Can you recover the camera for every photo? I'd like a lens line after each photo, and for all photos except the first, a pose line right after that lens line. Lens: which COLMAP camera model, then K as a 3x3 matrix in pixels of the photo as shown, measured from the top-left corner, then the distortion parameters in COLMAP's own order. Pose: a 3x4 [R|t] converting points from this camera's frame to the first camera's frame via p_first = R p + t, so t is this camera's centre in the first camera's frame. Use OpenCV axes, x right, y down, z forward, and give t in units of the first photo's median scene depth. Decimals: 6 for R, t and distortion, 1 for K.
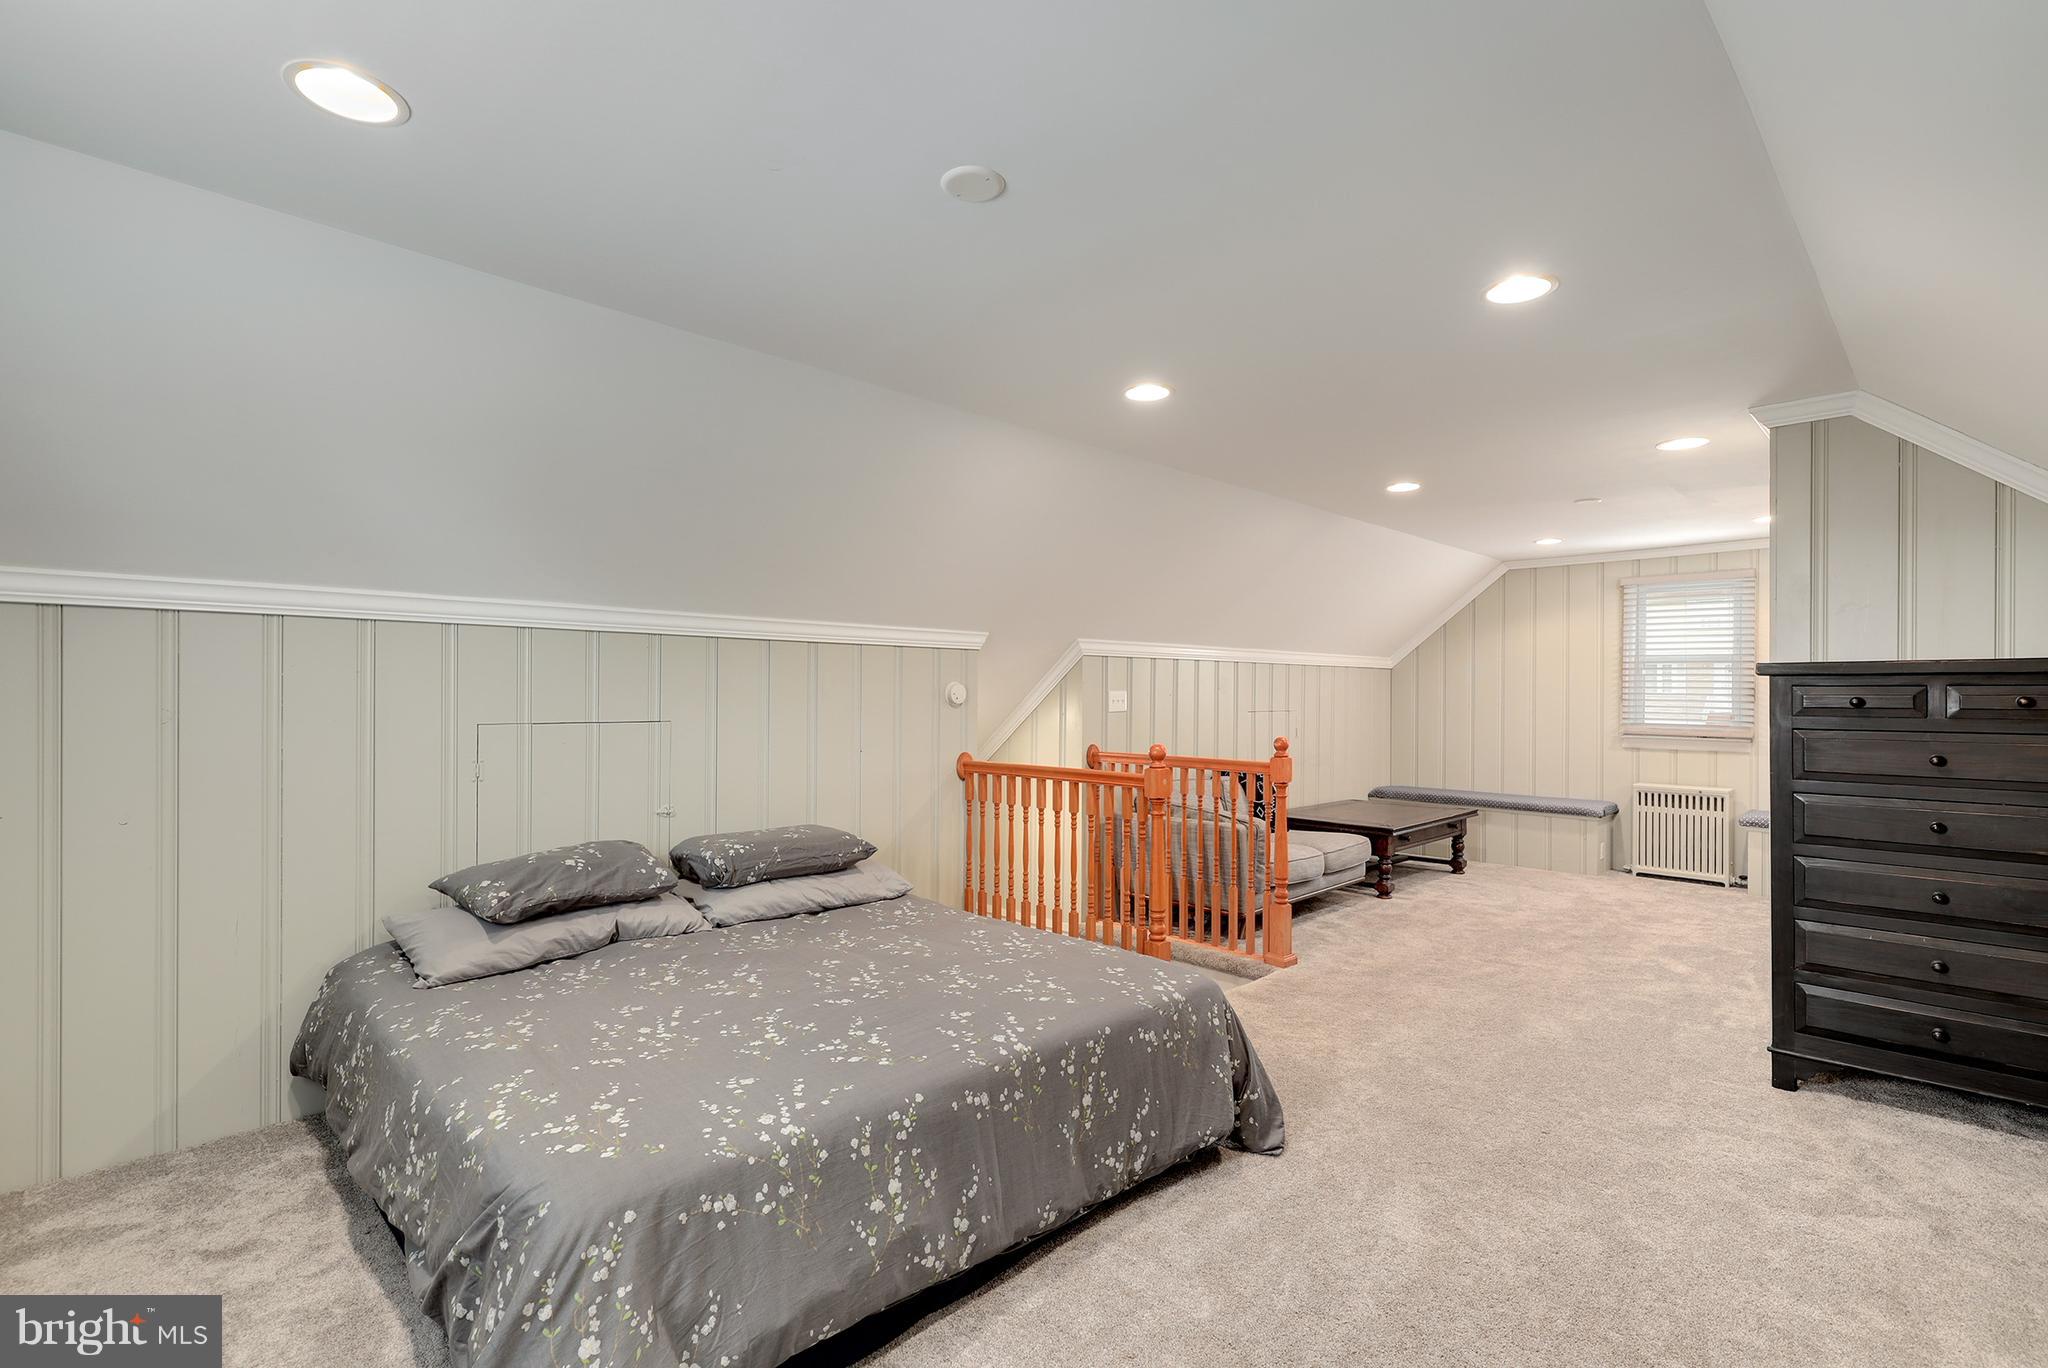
lens RADIAL K [[930.7, 0, 1029.2], [0, 930.7, 702.8], [0, 0, 1]] dist [0.000199, -0.000268]
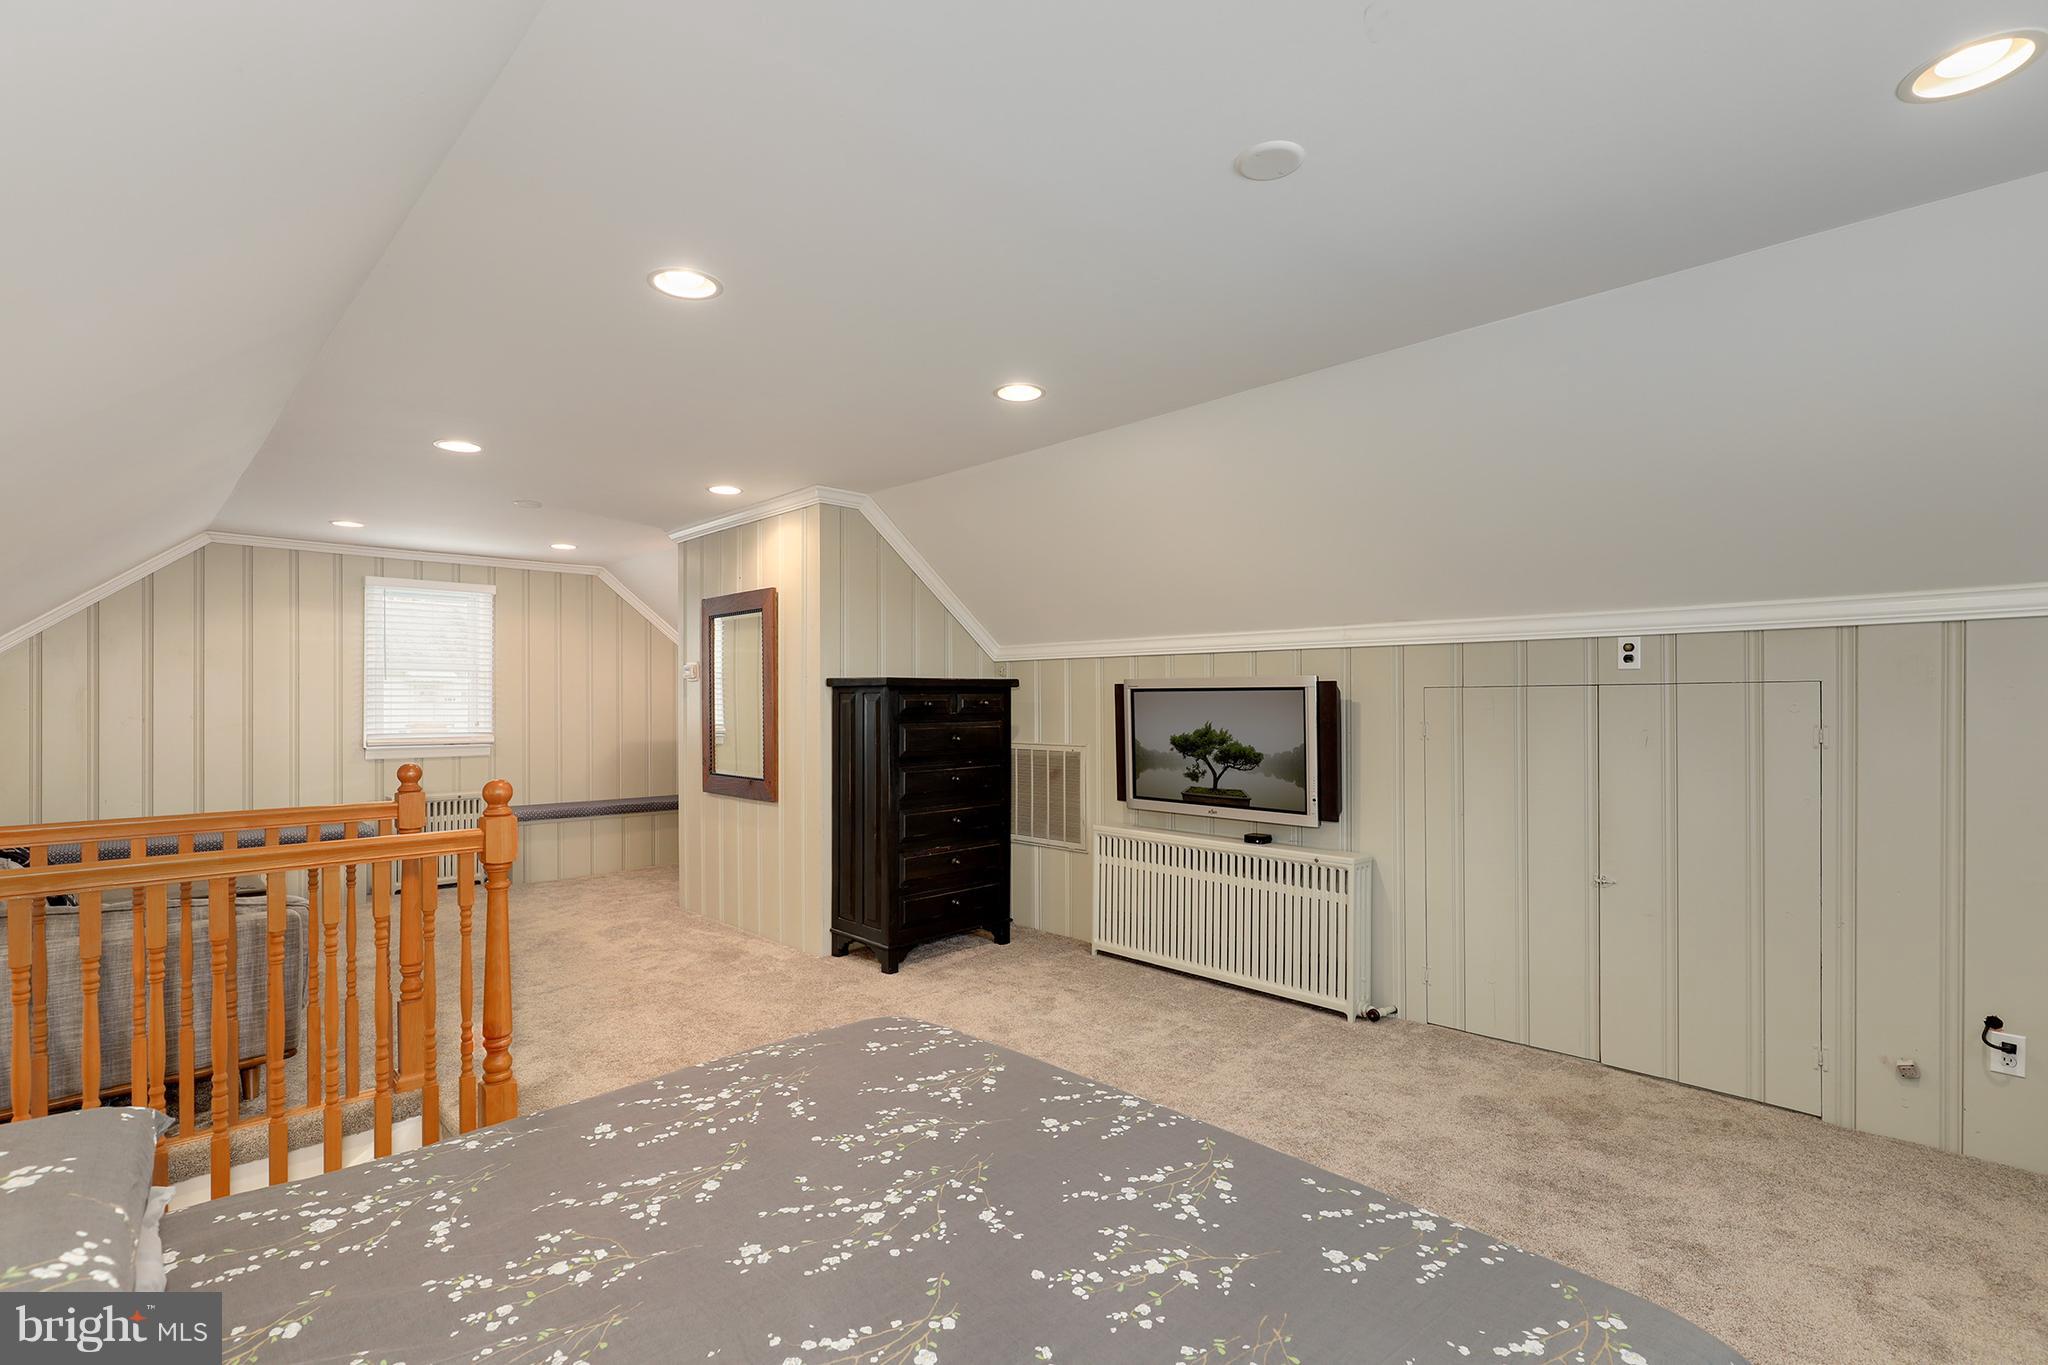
lens RADIAL K [[930.7, 0, 1029.2], [0, 930.7, 701.3], [0, 0, 1]] dist [0.000199, -0.000268]
pose [[0.010773, -0.002154, 0.999940, -0.299037], [0.011938, 0.999927, 0.002025, -0.003890], [-0.999871, 0.011916, 0.010797, 0.363439]]
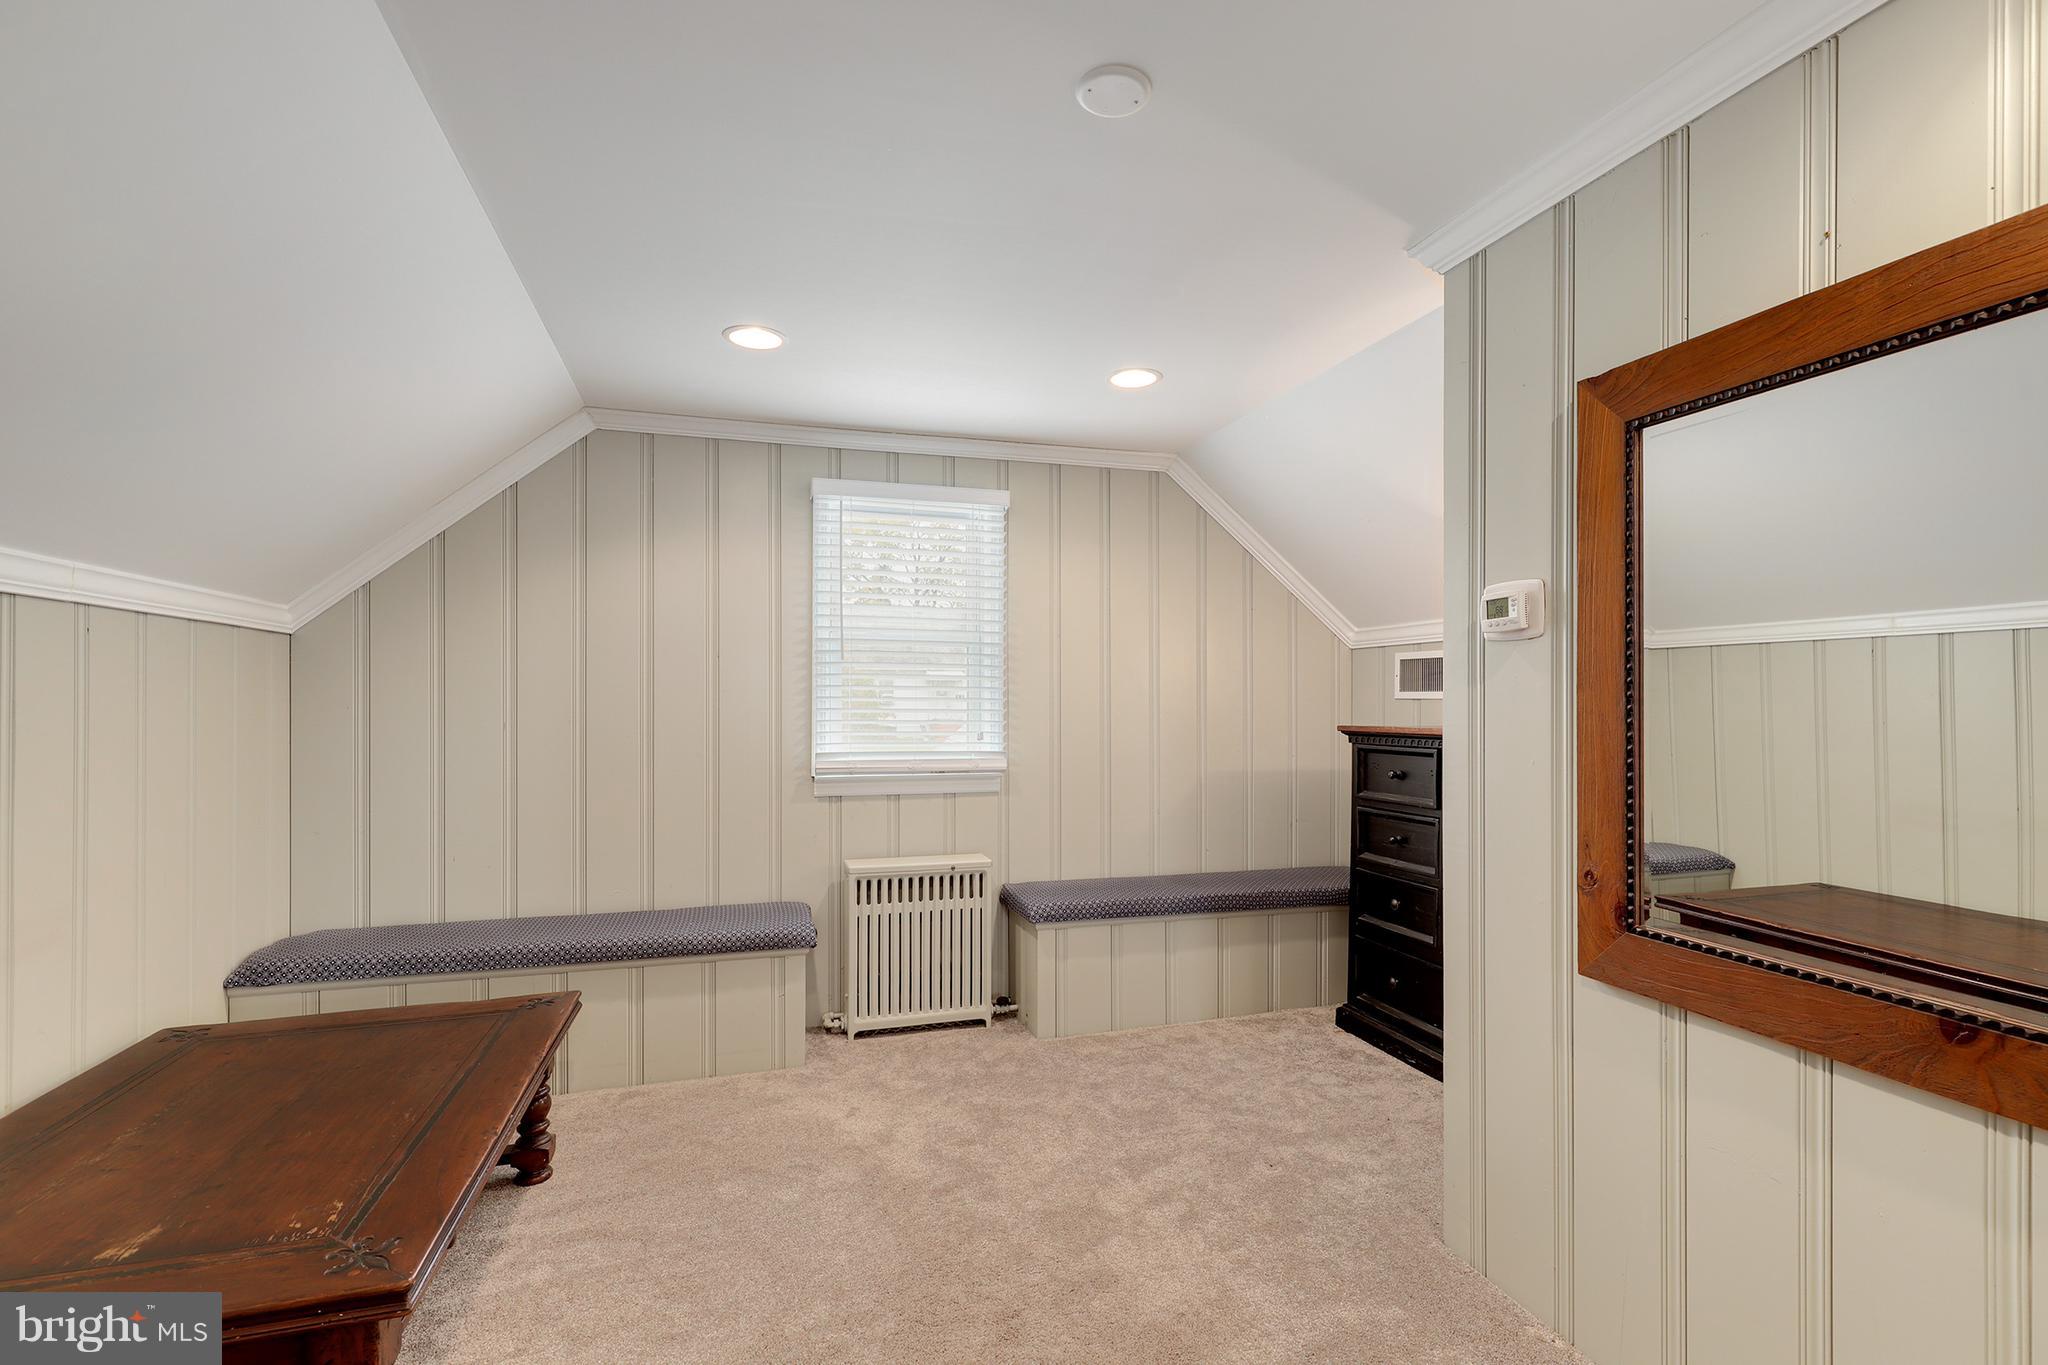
lens RADIAL K [[930.7, 0, 1029.2], [0, 930.7, 701.3], [0, 0, 1]] dist [0.000199, -0.000268]
pose [[0.474591, -0.004166, 0.880197, 0.244691], [0.009576, 0.999954, -0.000431, -0.005623], [-0.880154, 0.008634, 0.474609, 0.693594]]
